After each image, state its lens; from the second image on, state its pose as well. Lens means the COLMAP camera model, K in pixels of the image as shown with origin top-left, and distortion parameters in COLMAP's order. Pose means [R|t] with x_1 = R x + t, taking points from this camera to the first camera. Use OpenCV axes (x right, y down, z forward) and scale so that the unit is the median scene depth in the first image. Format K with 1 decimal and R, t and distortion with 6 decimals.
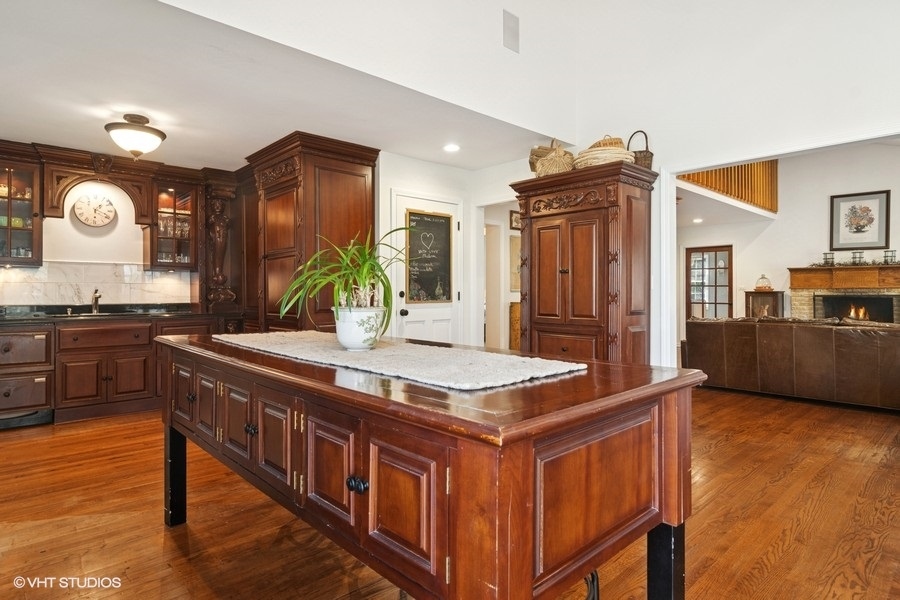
lens RADIAL K [[487.0, 0, 448.1], [0, 487.0, 290.8], [0, 0, 1]] dist [0.001488, 0.000486]
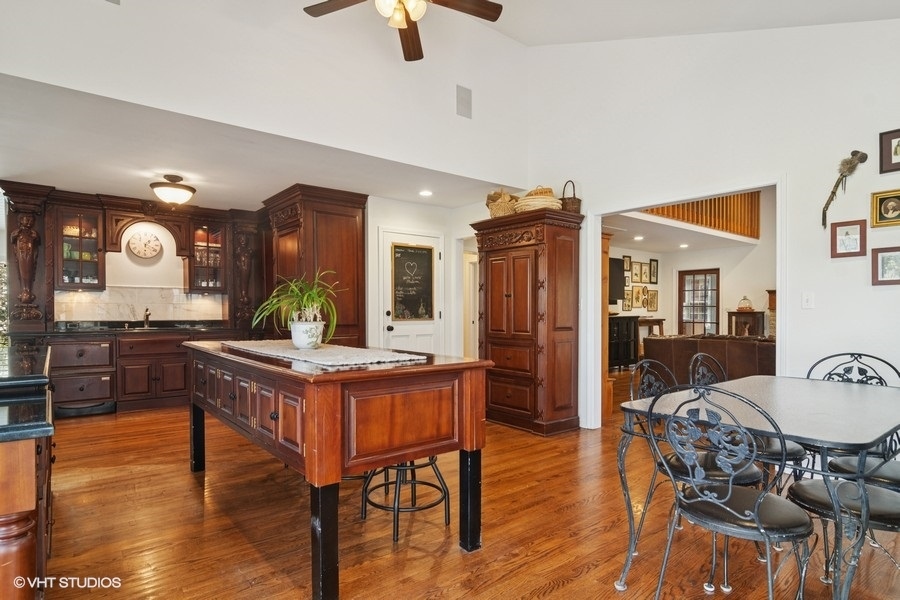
lens RADIAL K [[471.0, 0, 453.0], [0, 471.0, 322.0], [0, 0, 1]] dist [0.001320, -0.000152]
pose [[0.998405, 0.004508, -0.056277, 0.137995], [-0.003062, 0.999664, 0.025751, -0.002111], [0.056374, -0.025538, 0.998083, -0.173015]]
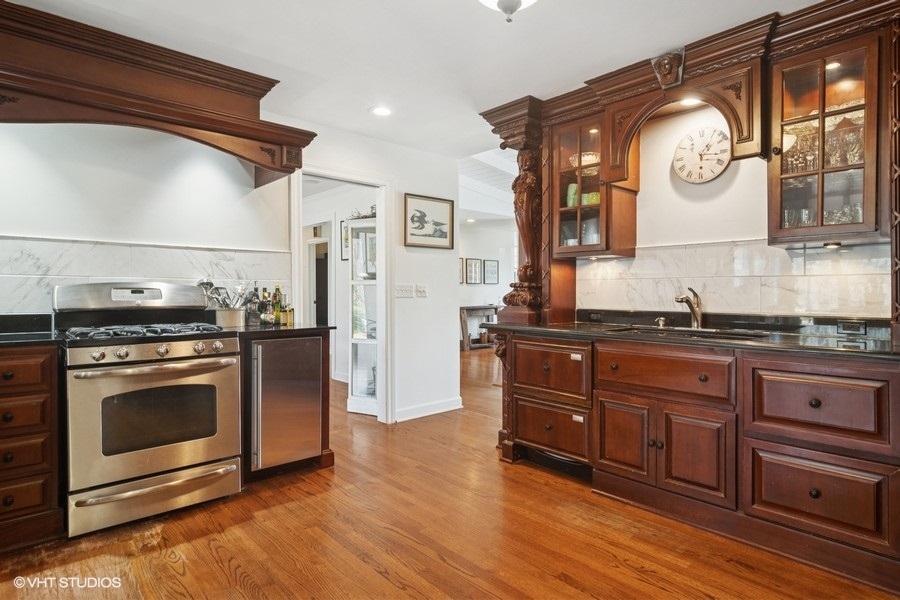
lens RADIAL K [[492.5, 0, 450.0], [0, 492.5, 300.0], [0, 0, 1]] dist [-0.001953, -0.000560]
pose [[-0.013736, 0.016247, -0.999774, -0.120879], [0.001685, 0.999867, 0.016226, 0.001897], [0.999904, -0.001462, -0.013762, 0.754254]]
